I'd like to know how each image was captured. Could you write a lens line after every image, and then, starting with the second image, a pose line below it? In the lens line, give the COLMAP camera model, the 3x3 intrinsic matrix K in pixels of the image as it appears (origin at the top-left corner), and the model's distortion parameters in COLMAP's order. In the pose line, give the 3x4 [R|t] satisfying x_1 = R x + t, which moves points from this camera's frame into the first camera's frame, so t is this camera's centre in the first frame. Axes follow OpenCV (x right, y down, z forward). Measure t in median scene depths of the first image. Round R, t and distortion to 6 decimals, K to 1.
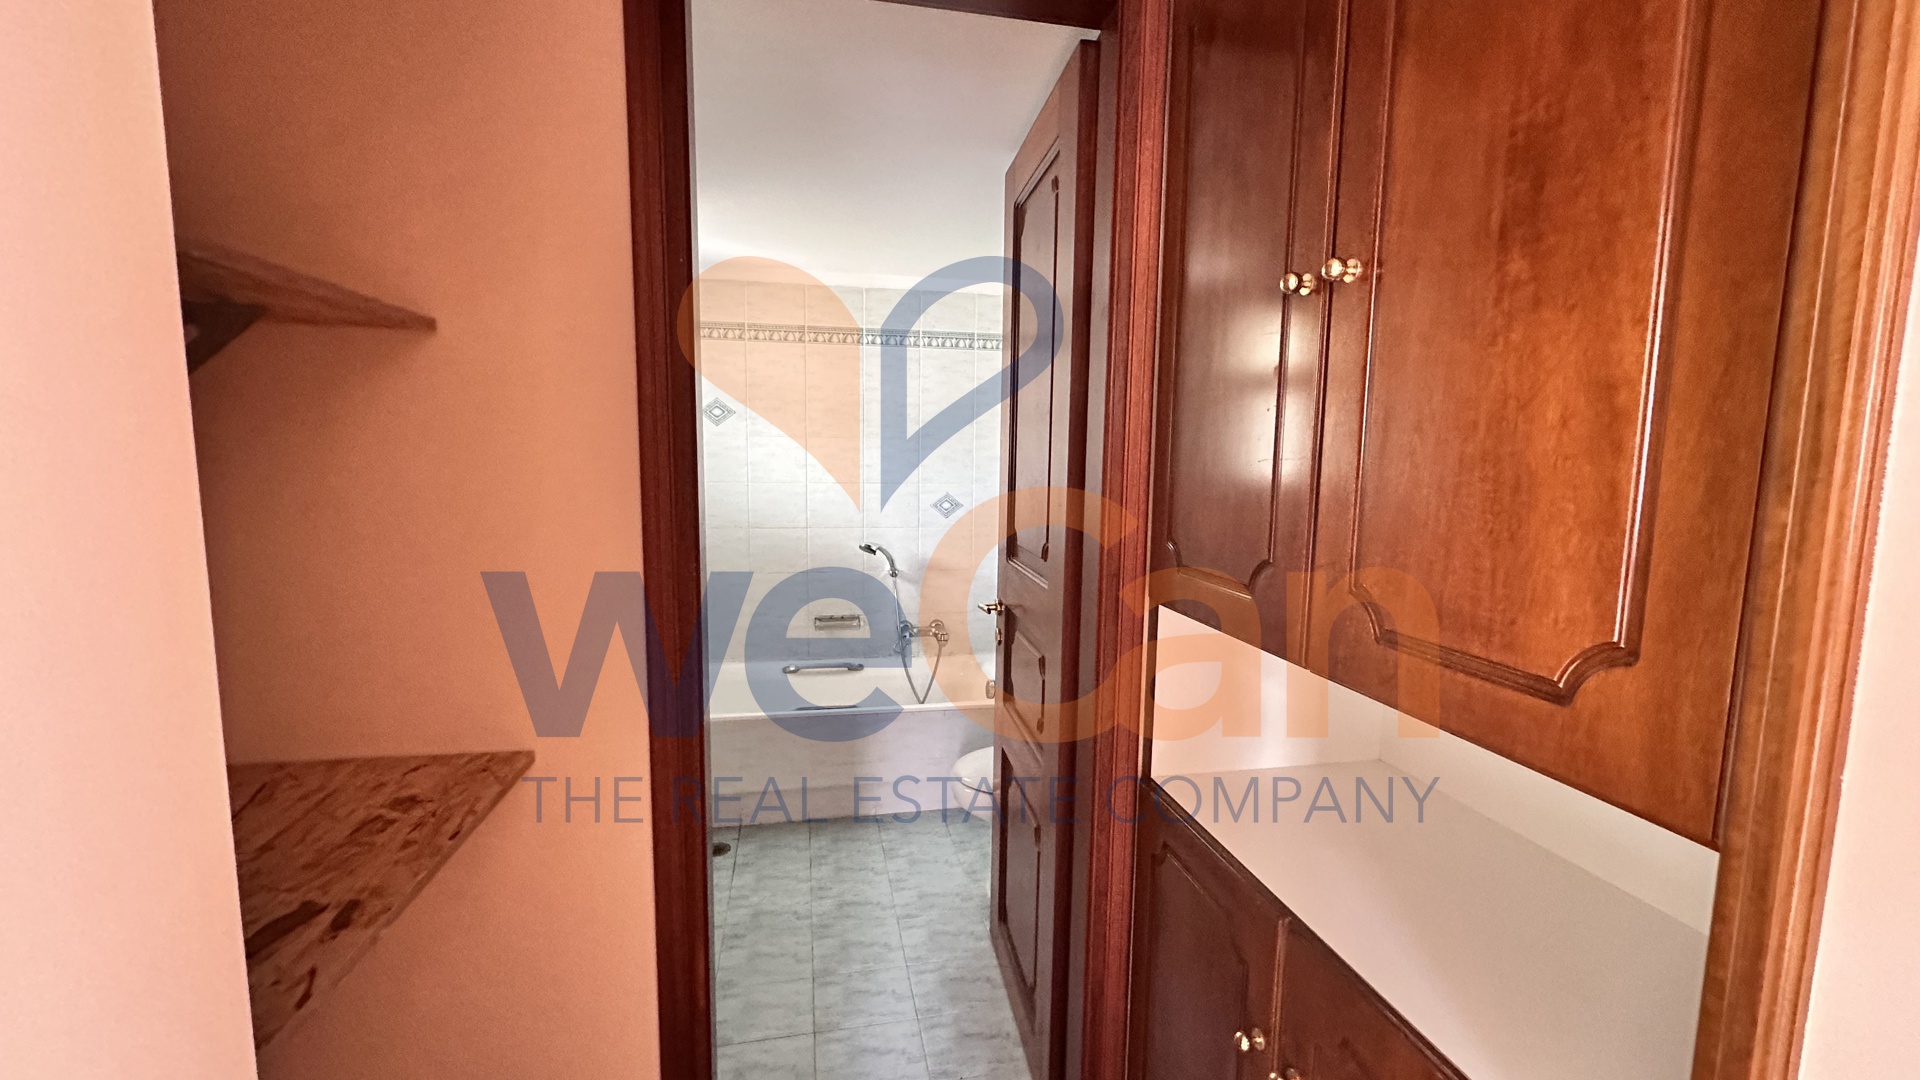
lens RADIAL K [[766.8, 0, 960.0], [0, 766.8, 540.0], [0, 0, 1]] dist [-0.001675, -0.000301]
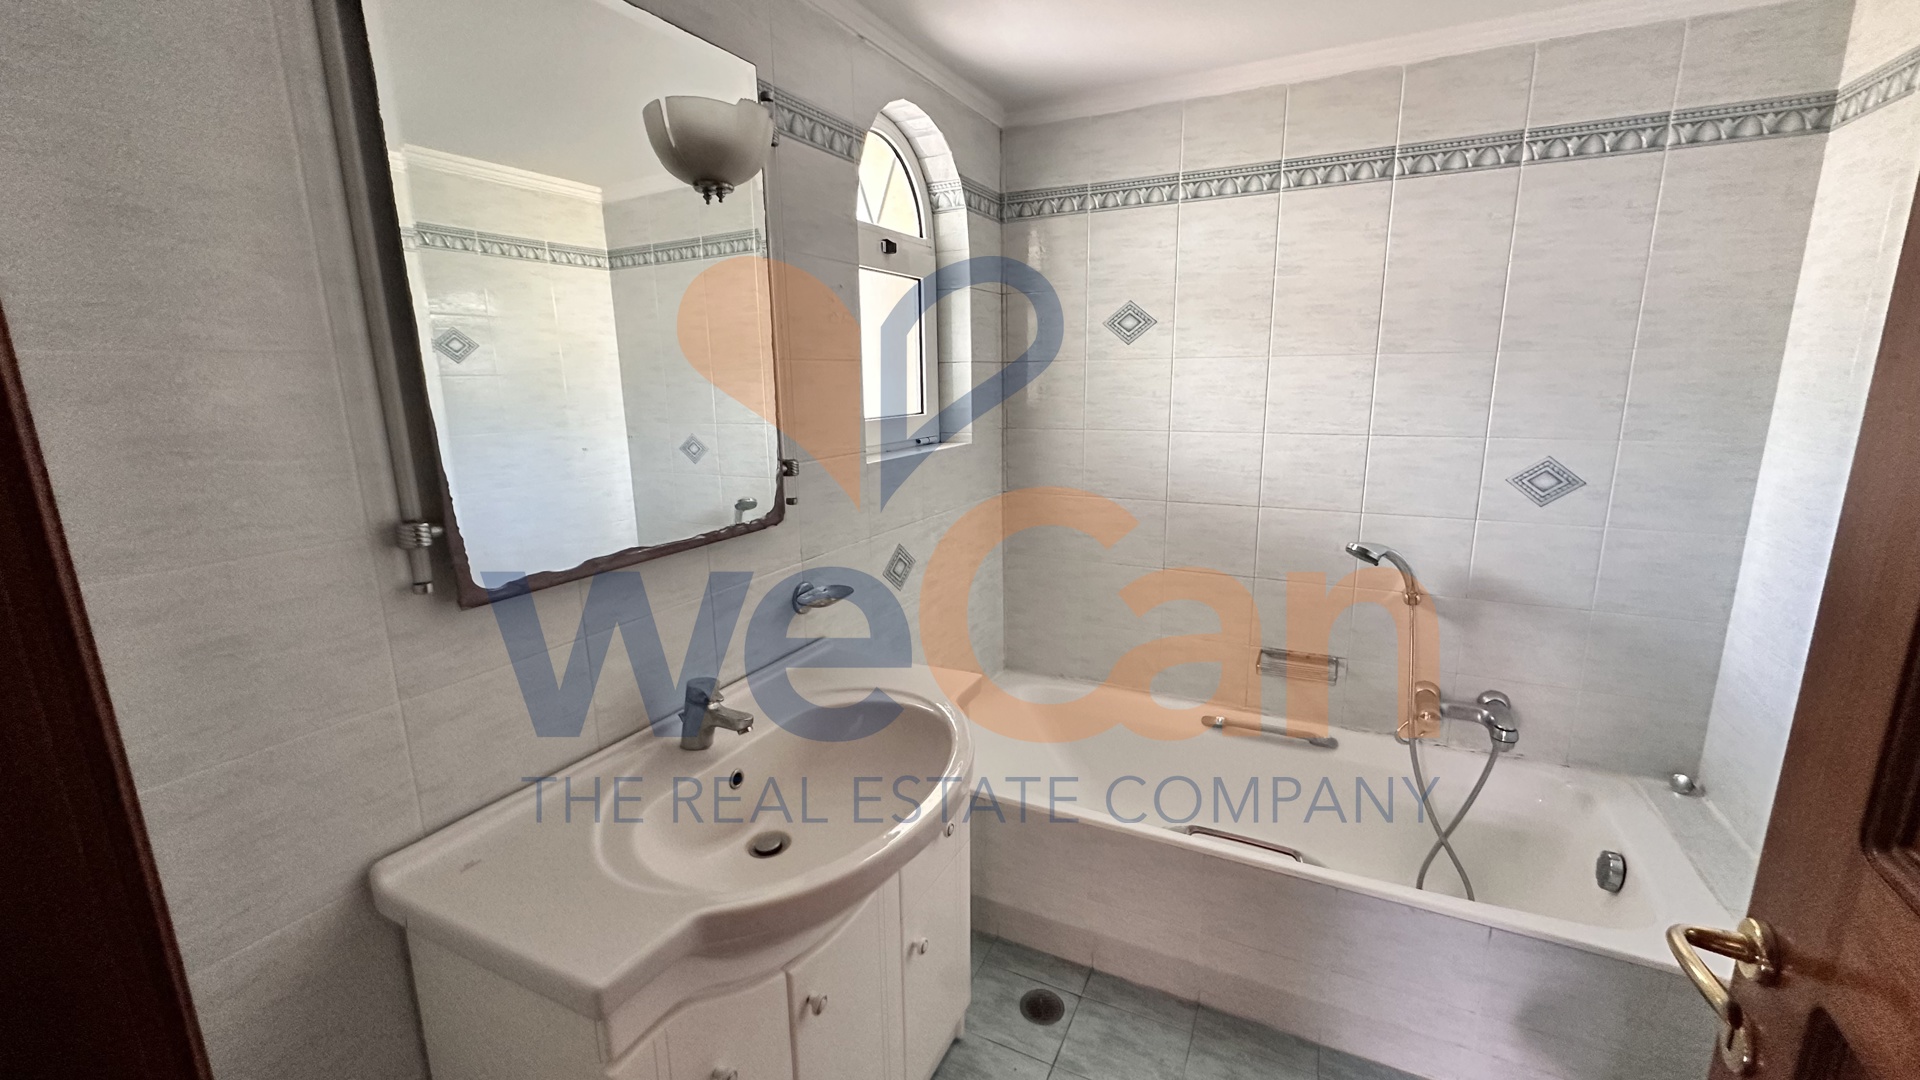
lens RADIAL K [[766.8, 0, 960.0], [0, 766.8, 540.0], [0, 0, 1]] dist [-0.001675, -0.000301]
pose [[0.793634, 0.104022, -0.599437, -0.017712], [-0.040471, 0.992119, 0.118582, -0.052290], [0.607048, -0.069850, 0.791589, 0.361350]]
